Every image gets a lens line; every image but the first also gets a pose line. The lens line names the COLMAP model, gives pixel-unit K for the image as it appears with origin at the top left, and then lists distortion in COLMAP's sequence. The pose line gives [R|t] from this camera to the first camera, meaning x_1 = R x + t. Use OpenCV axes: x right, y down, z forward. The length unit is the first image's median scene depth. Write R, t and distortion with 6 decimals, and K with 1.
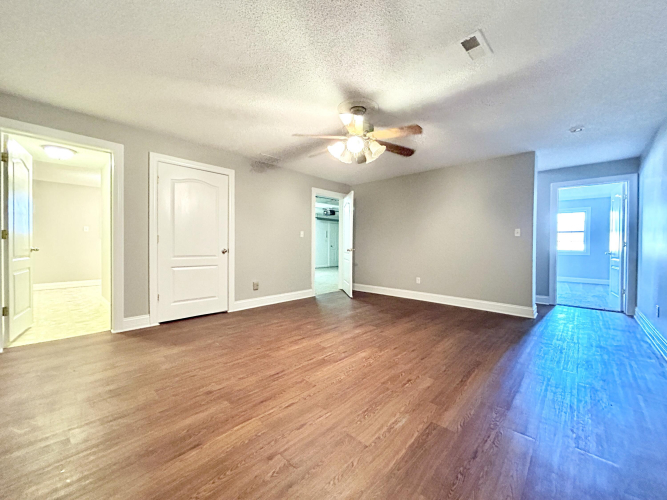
lens RADIAL K [[269.3, 0, 329.1], [0, 269.3, 248.4], [0, 0, 1]] dist [-0.000467, 0.000211]
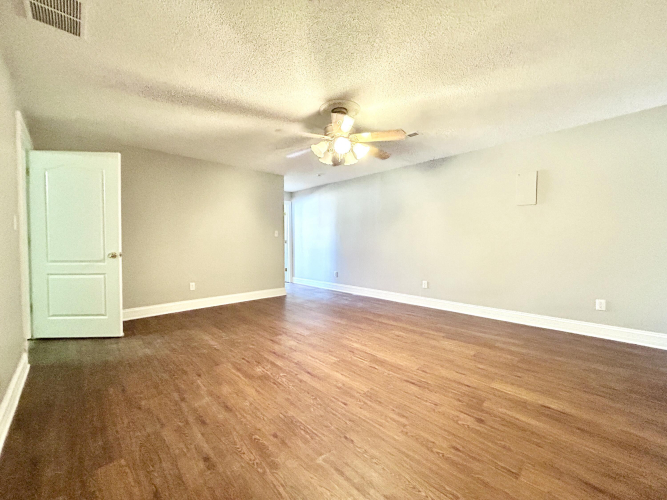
lens RADIAL K [[269.3, 0, 331.4], [0, 269.3, 250.8], [0, 0, 1]] dist [-0.000467, 0.000211]
pose [[0.051837, -0.040715, 0.997825, -0.902007], [0.019075, 0.999027, 0.039774, -0.031992], [-0.998473, 0.016972, 0.052563, 0.980755]]
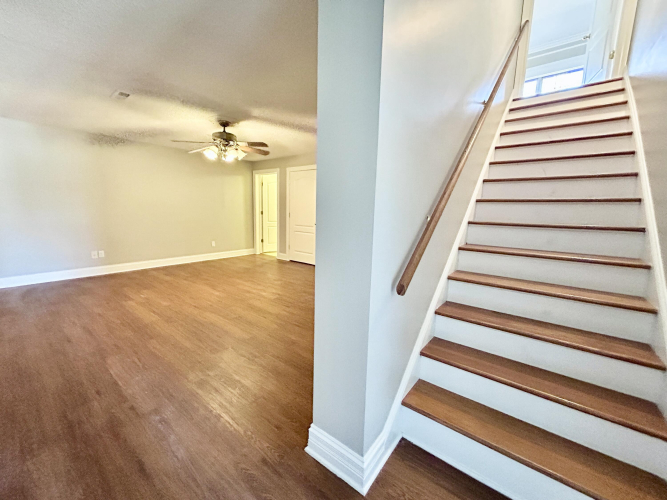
lens RADIAL K [[269.3, 0, 328.8], [0, 269.3, 248.5], [0, 0, 1]] dist [-0.000467, 0.000211]
pose [[0.069063, 0.135820, -0.988323, 1.556751], [-0.034903, 0.990411, 0.133668, -0.079709], [0.997002, 0.025264, 0.073141, 1.432550]]
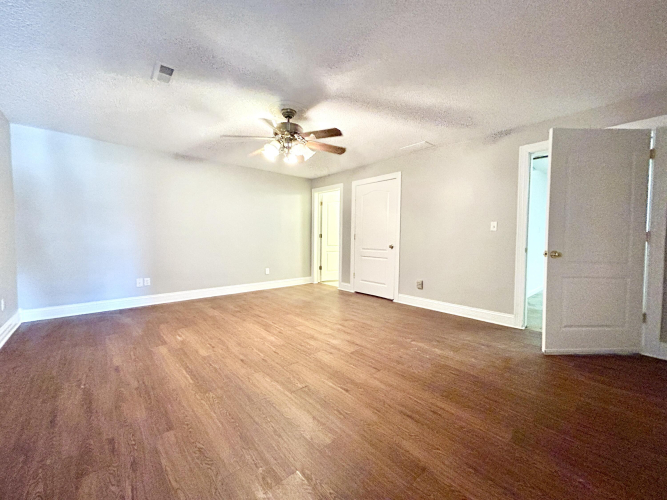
lens RADIAL K [[269.3, 0, 329.9], [0, 269.3, 247.7], [0, 0, 1]] dist [-0.000467, 0.000211]
pose [[-0.096433, 0.028133, -0.994942, 1.142019], [-0.022281, 0.999289, 0.030415, -0.020513], [0.995090, 0.025101, -0.095737, 1.267469]]
